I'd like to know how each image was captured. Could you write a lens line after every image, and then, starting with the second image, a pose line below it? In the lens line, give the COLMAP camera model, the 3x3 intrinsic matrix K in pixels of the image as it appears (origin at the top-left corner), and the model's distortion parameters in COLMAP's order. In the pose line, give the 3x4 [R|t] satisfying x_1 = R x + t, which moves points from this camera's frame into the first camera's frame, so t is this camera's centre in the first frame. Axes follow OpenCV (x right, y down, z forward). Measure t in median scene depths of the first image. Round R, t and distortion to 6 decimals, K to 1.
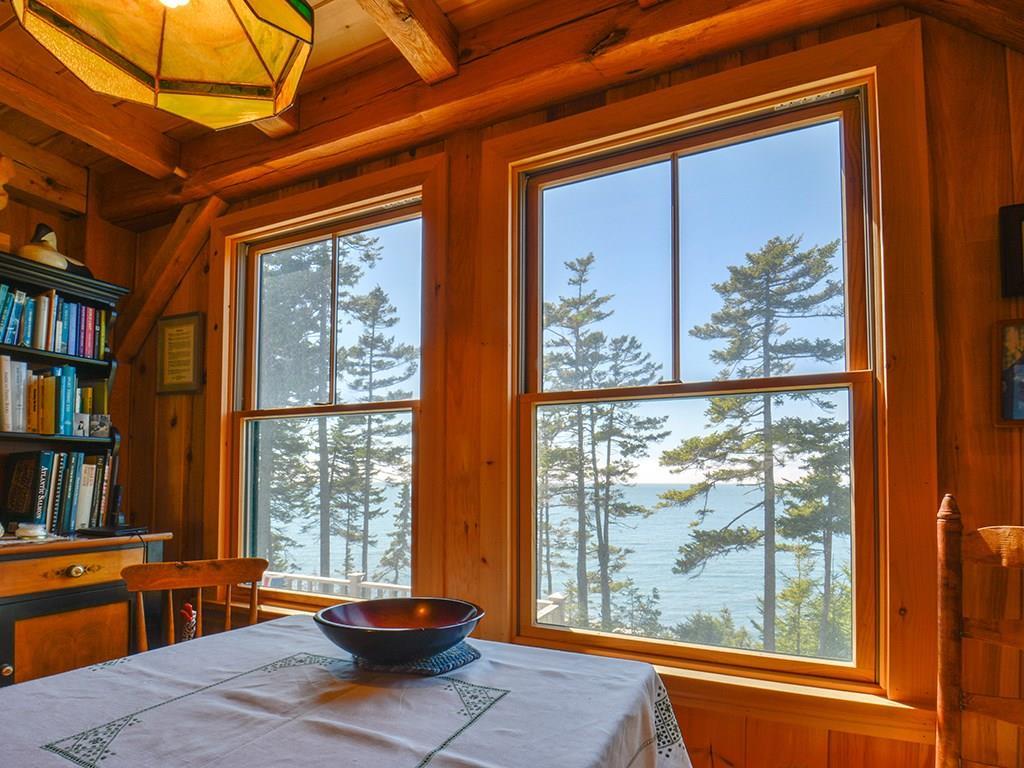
lens RADIAL K [[510.8, 0, 512.0], [0, 510.8, 455.5], [0, 0, 1]] dist [-0.001685, -0.000697]
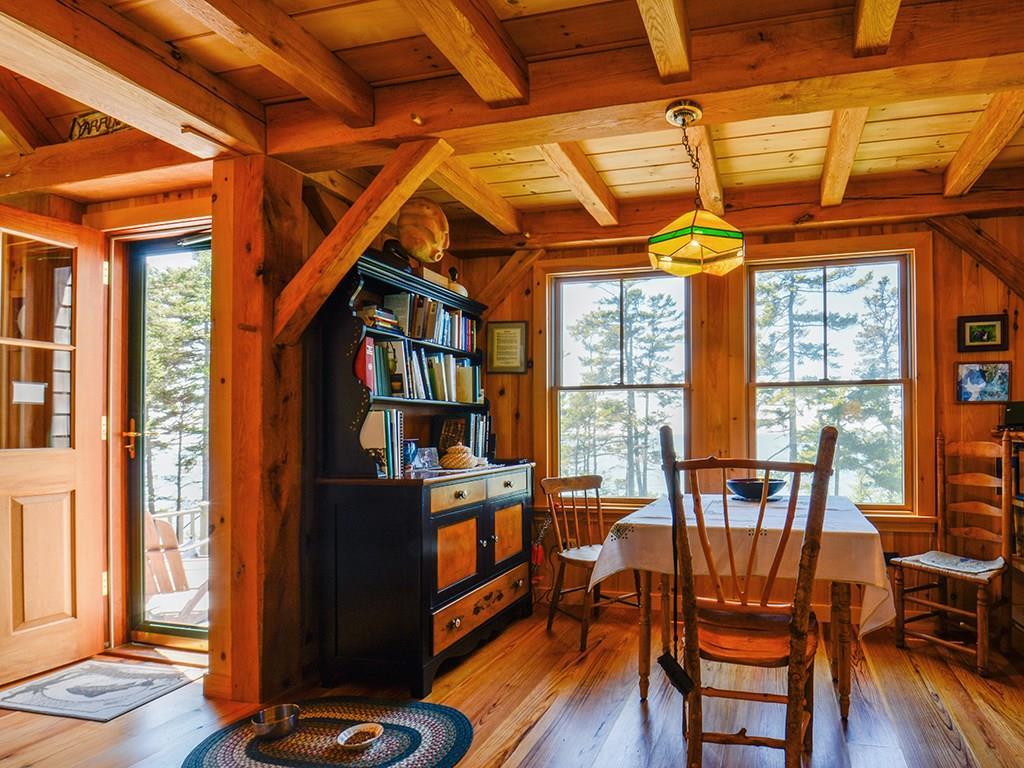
lens RADIAL K [[525.0, 0, 660.1], [0, 525.0, 416.5], [0, 0, 1]] dist [-0.005352, -0.001181]
pose [[0.967301, -0.006436, 0.253548, -0.601039], [0.000895, 0.999758, 0.021962, -0.026769], [-0.253628, -0.021017, 0.967074, -0.611969]]
